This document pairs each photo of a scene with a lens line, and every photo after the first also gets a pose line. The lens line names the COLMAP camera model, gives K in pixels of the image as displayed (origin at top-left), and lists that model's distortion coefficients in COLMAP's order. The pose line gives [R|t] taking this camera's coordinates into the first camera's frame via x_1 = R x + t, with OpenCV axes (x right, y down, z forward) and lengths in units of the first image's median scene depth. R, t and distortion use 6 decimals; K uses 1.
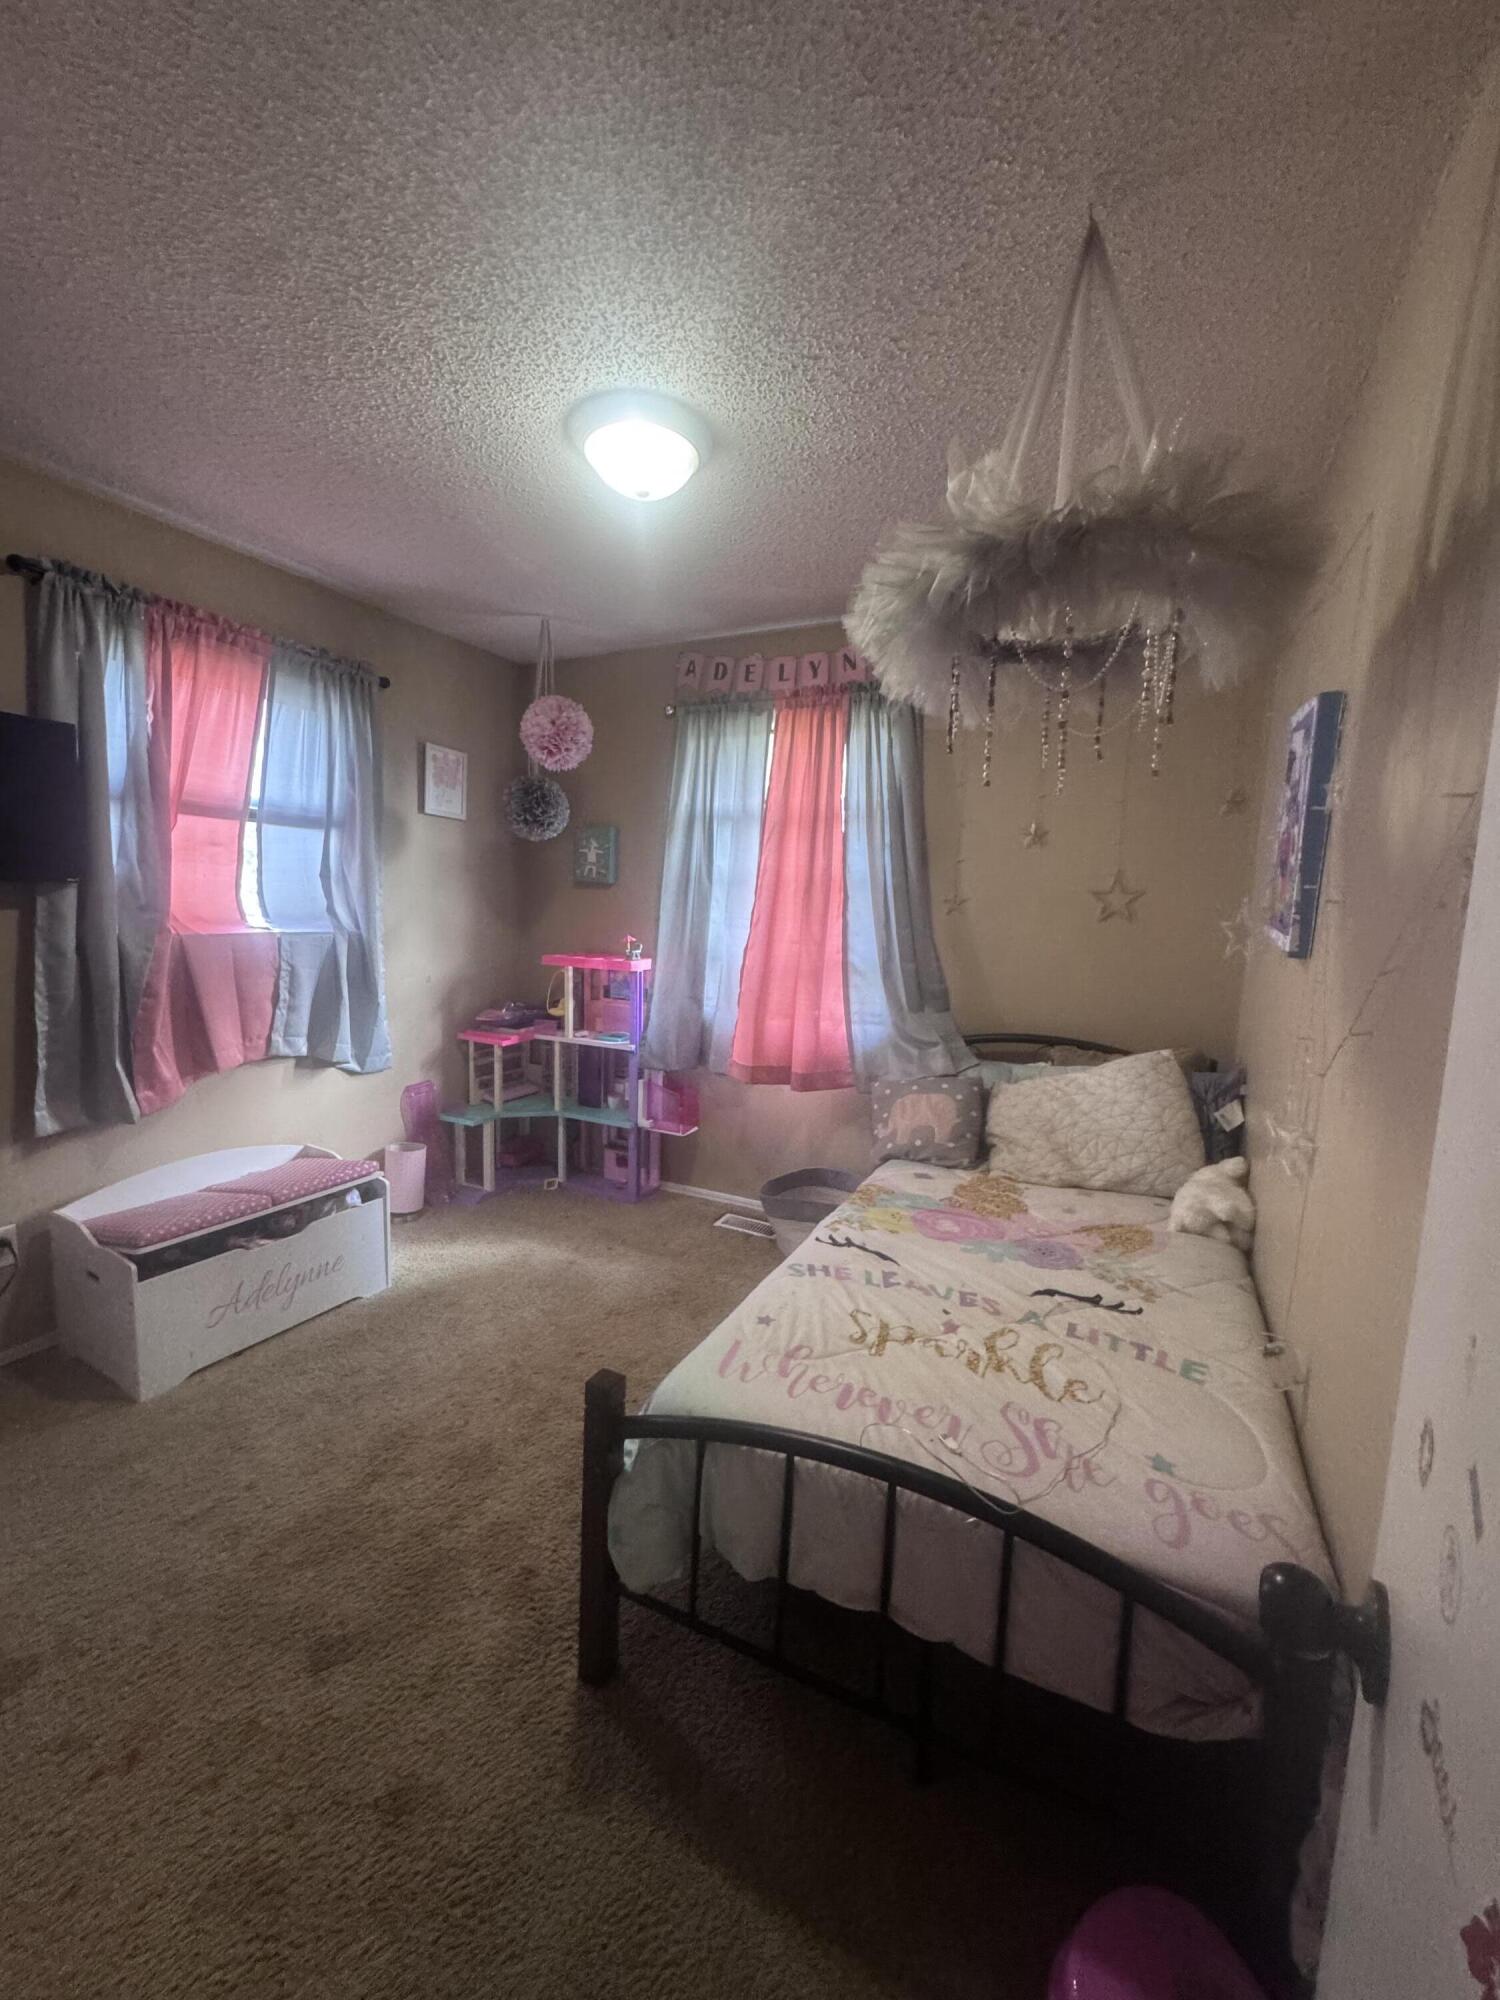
lens RADIAL K [[801.5, 0, 754.9], [0, 801.5, 996.6], [0, 0, 1]] dist [0.000198, 0.001121]
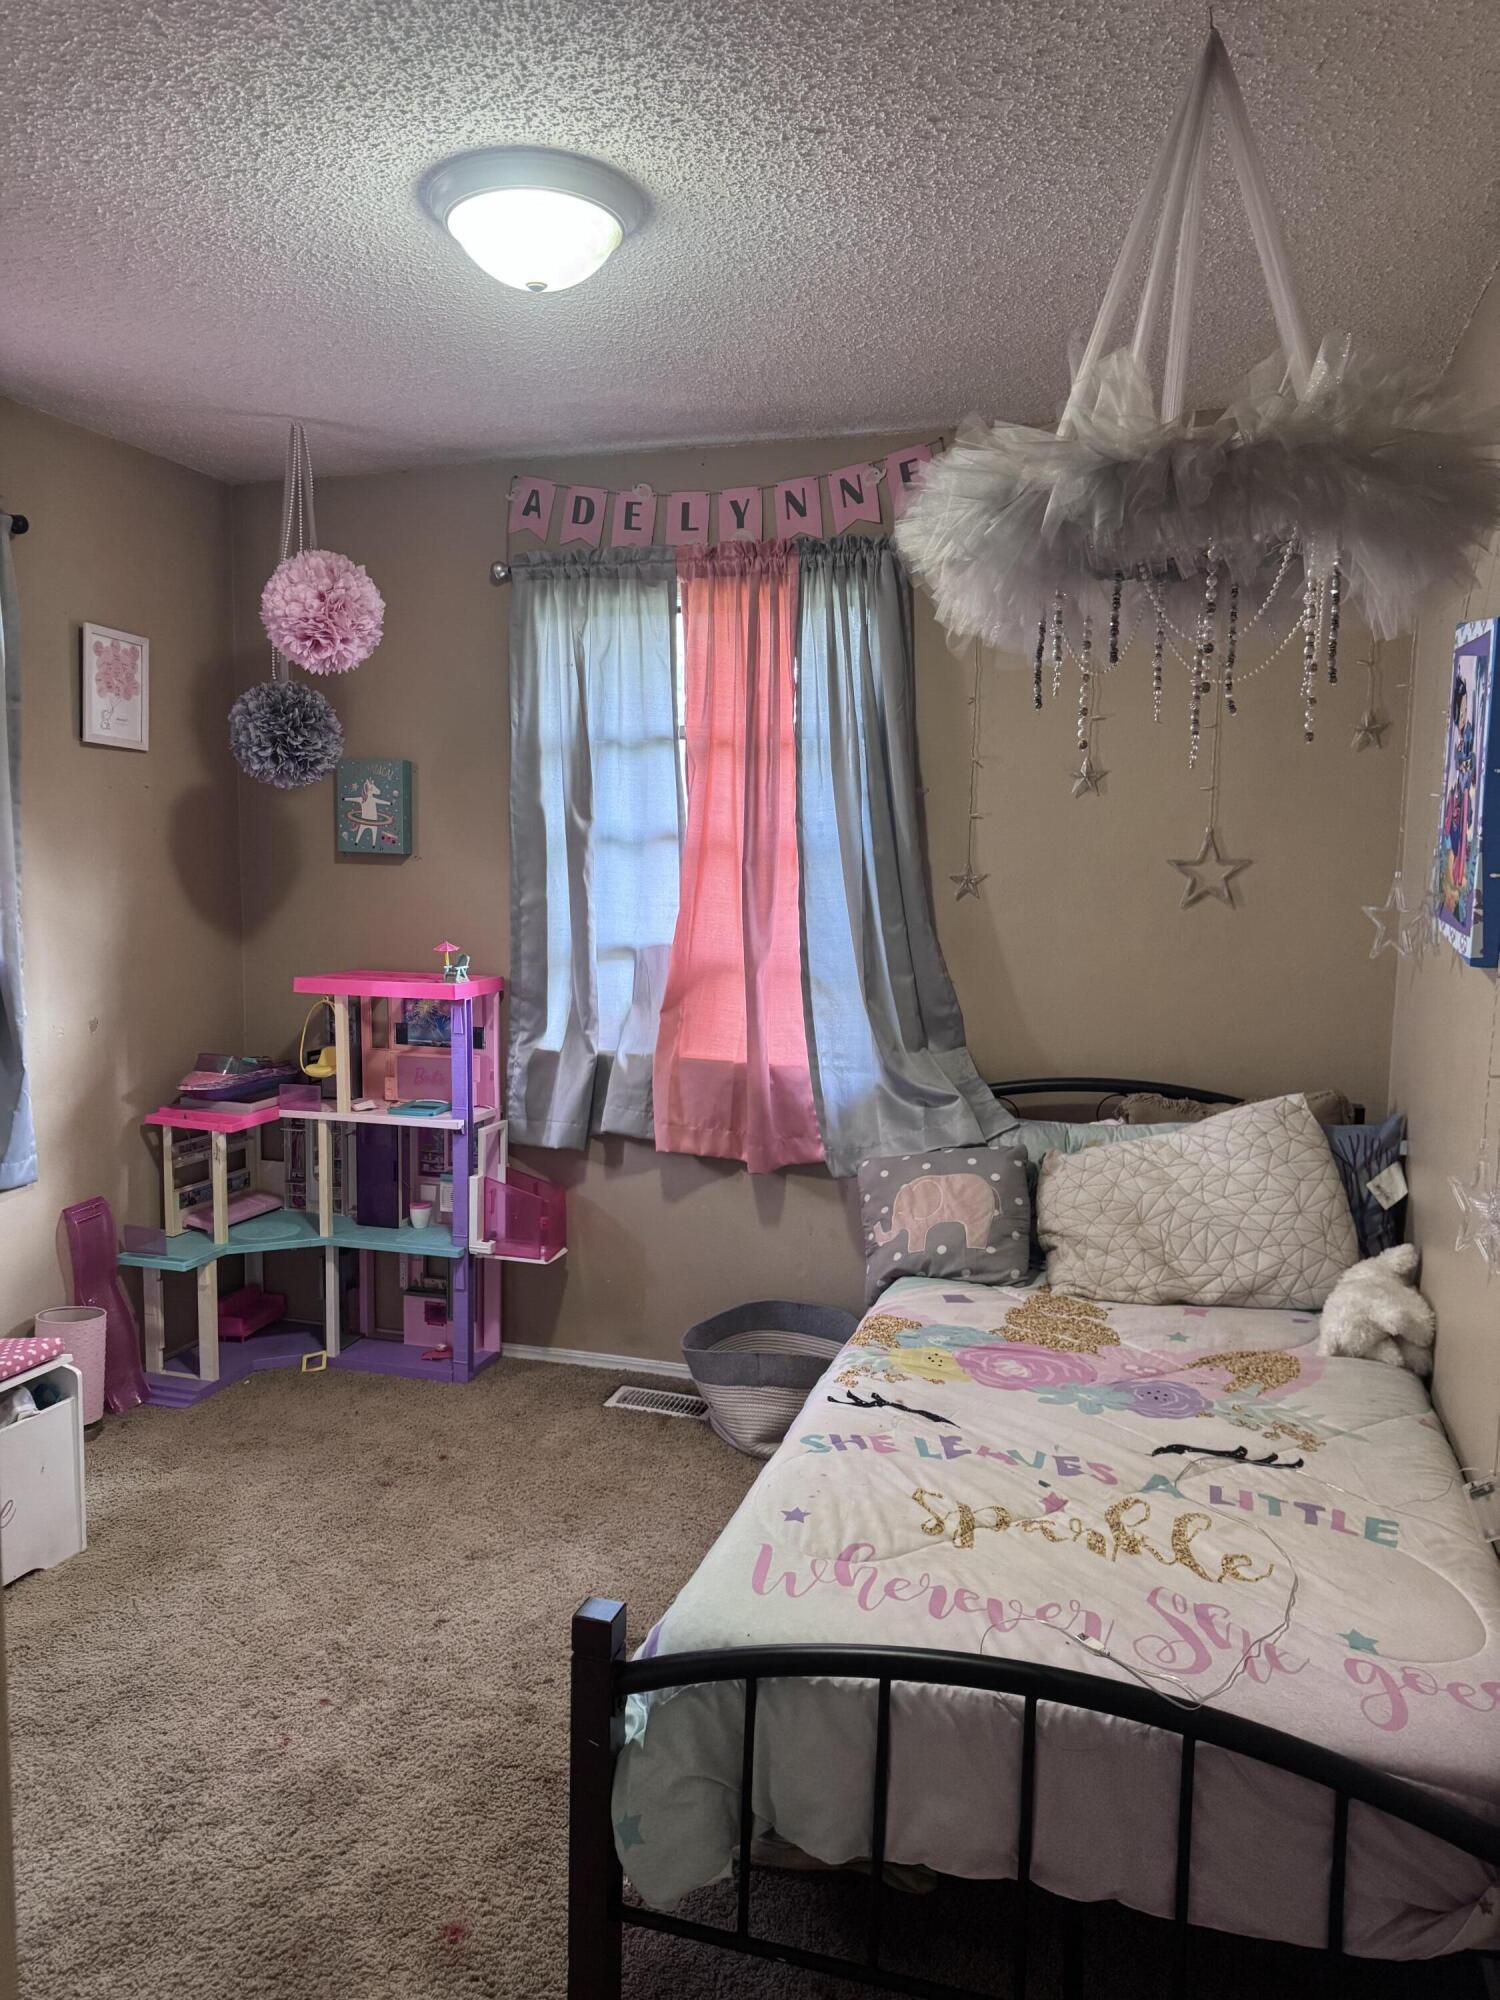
lens RADIAL K [[1418.8, 0, 741.1], [0, 1418.8, 998.2], [0, 0, 1]] dist [0.041809, -0.043506]
pose [[0.989252, -0.032745, 0.142509, -0.156446], [0.034554, 0.999350, -0.010237, -0.024118], [-0.142081, 0.015051, 0.989741, -0.173521]]
